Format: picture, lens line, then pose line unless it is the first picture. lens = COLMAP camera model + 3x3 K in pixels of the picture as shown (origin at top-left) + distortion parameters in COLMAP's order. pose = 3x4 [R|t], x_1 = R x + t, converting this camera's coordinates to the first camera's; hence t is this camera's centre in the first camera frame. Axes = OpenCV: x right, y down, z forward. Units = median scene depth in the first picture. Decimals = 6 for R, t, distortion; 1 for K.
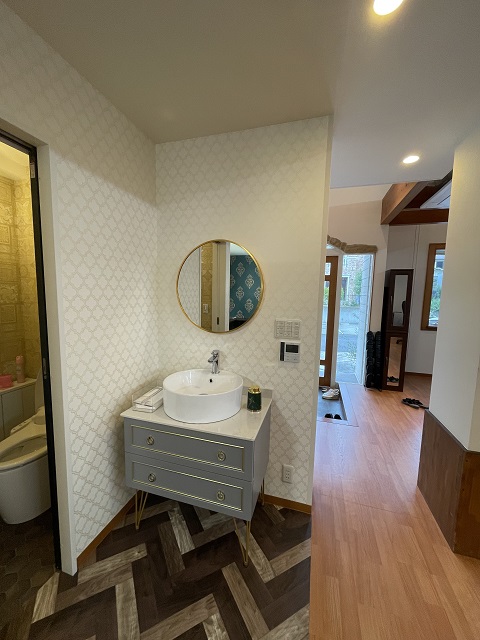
lens RADIAL K [[259.5, 0, 242.5], [0, 259.5, 319.1], [0, 0, 1]] dist [-0.000052, -0.000222]
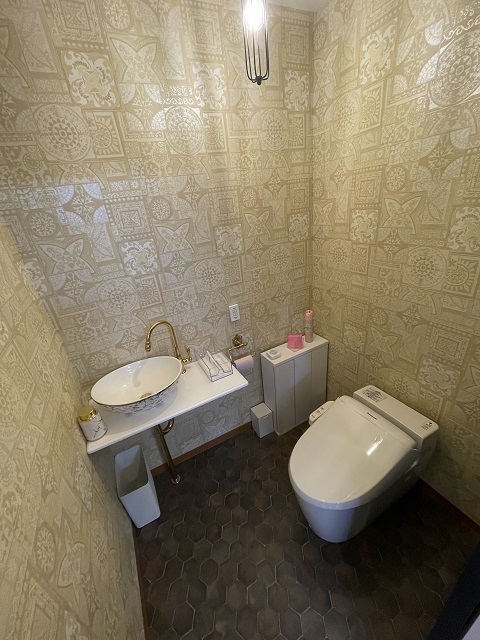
lens RADIAL K [[259.5, 0, 239.9], [0, 259.5, 321.7], [0, 0, 1]] dist [-0.000052, -0.000222]
pose [[0.685954, 0.221221, -0.693201, -0.451238], [0.050167, 0.936019, 0.348354, -0.110312], [0.725913, -0.273731, 0.630968, 0.343119]]
